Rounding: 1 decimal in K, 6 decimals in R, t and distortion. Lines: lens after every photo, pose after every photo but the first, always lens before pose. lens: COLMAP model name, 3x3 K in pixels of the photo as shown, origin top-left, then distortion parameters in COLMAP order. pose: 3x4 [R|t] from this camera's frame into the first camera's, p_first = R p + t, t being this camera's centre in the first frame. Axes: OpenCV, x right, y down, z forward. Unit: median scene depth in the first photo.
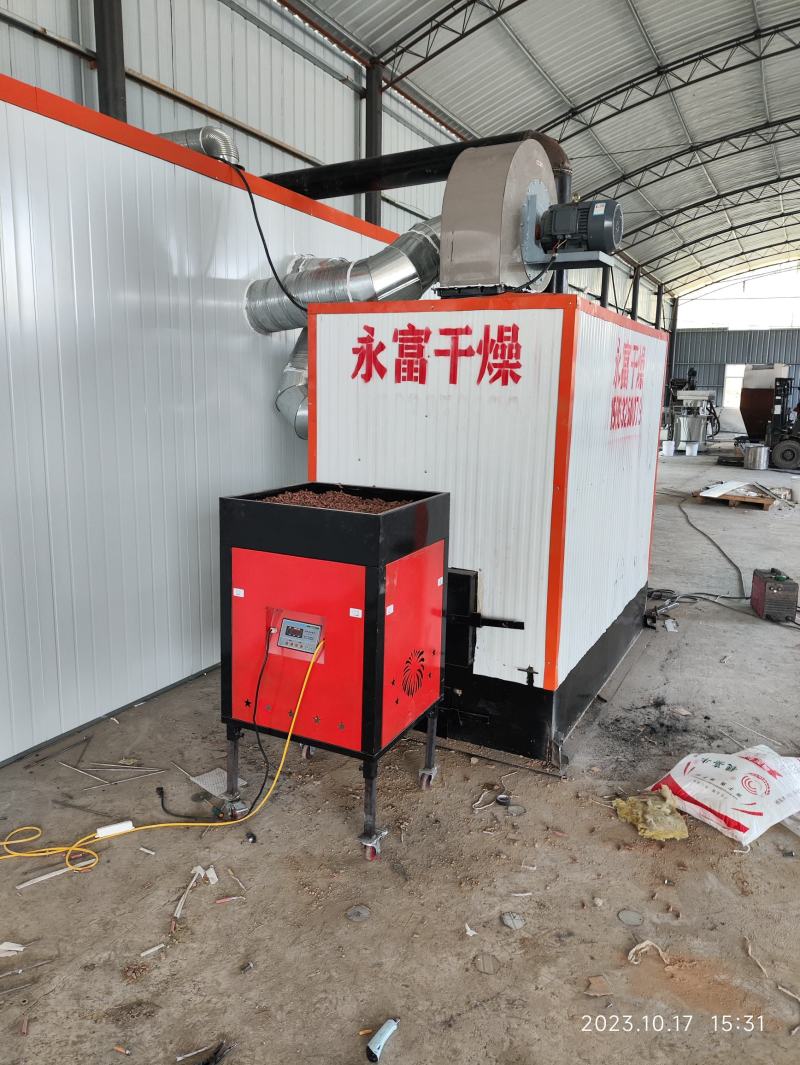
lens RADIAL K [[775.6, 0, 394.0], [0, 775.6, 526.8], [0, 0, 1]] dist [0.022802, -0.024848]
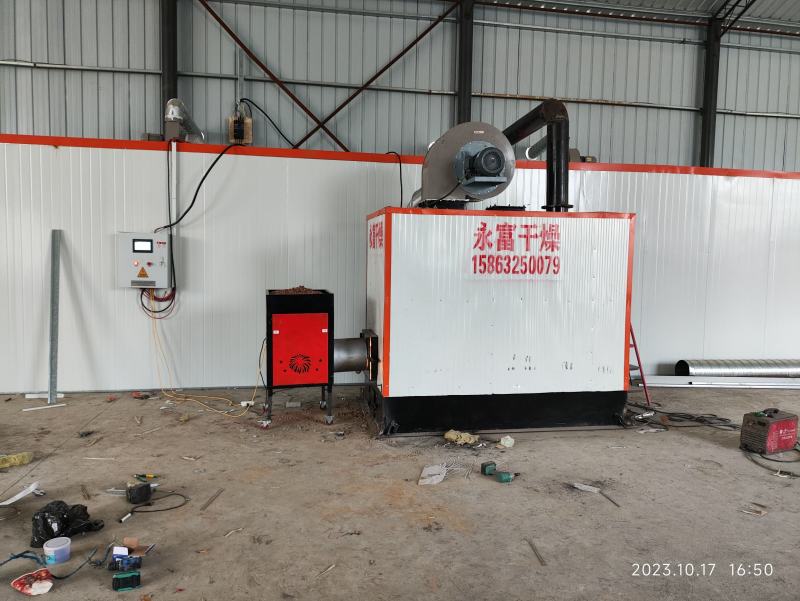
lens RADIAL K [[582.6, 0, 396.9], [0, 582.6, 303.0], [0, 0, 1]] dist [0.022802, -0.024848]
pose [[0.609626, 0.053374, -0.790890, 1.307034], [-0.142951, 0.988775, -0.043460, 0.027870], [0.779693, 0.139553, 0.610413, 0.057650]]
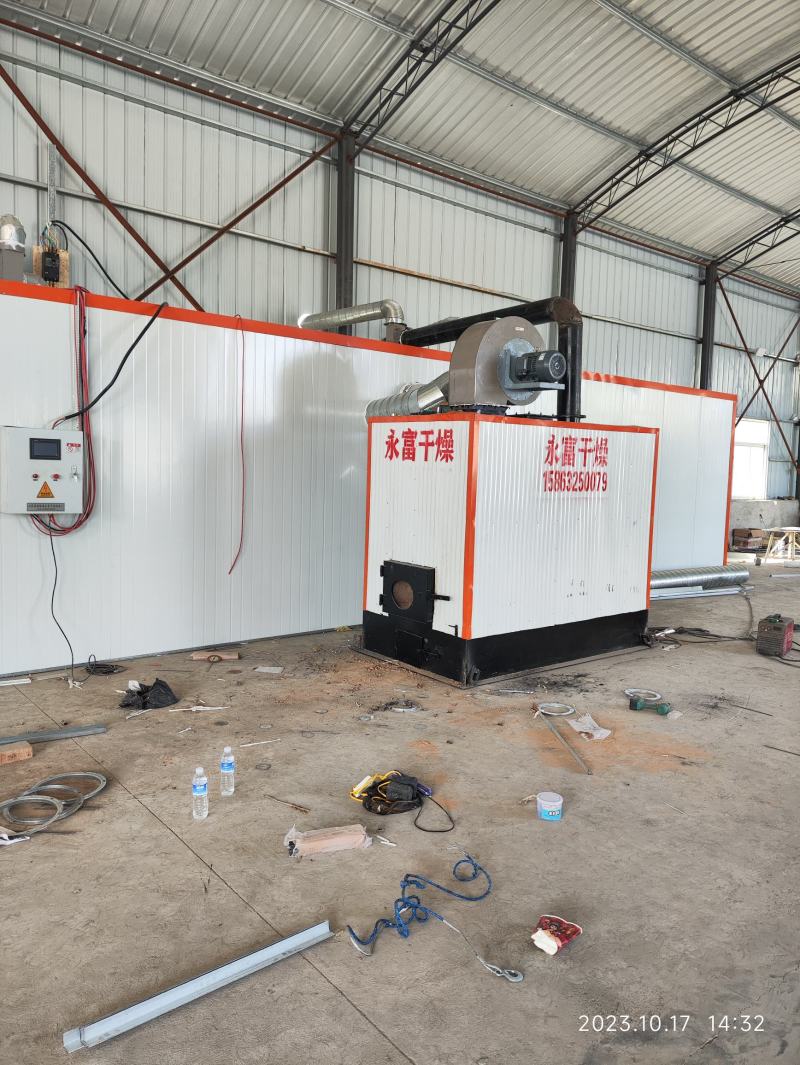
lens RADIAL K [[775.6, 0, 400.1], [0, 775.6, 532.0], [0, 0, 1]] dist [0.022802, -0.024848]
pose [[0.918116, 0.044277, -0.393830, 0.676207], [-0.082169, 0.993413, -0.079870, 0.115032], [0.387699, 0.105691, 0.915707, -0.588795]]
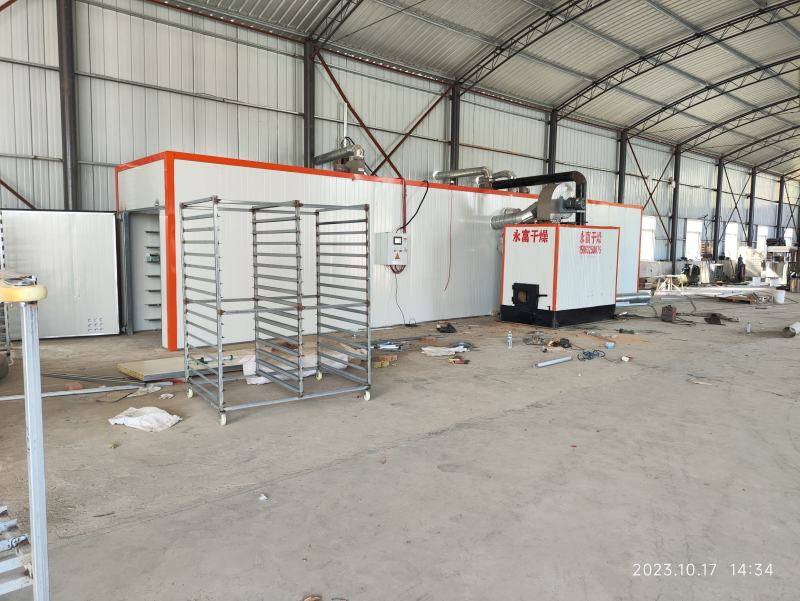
lens RADIAL K [[582.6, 0, 392.2], [0, 582.6, 304.2], [0, 0, 1]] dist [0.022802, -0.024848]
pose [[0.931894, 0.030990, -0.361404, 0.503108], [-0.059707, 0.995859, -0.068563, 0.420646], [0.357783, 0.085472, 0.929885, -2.236219]]
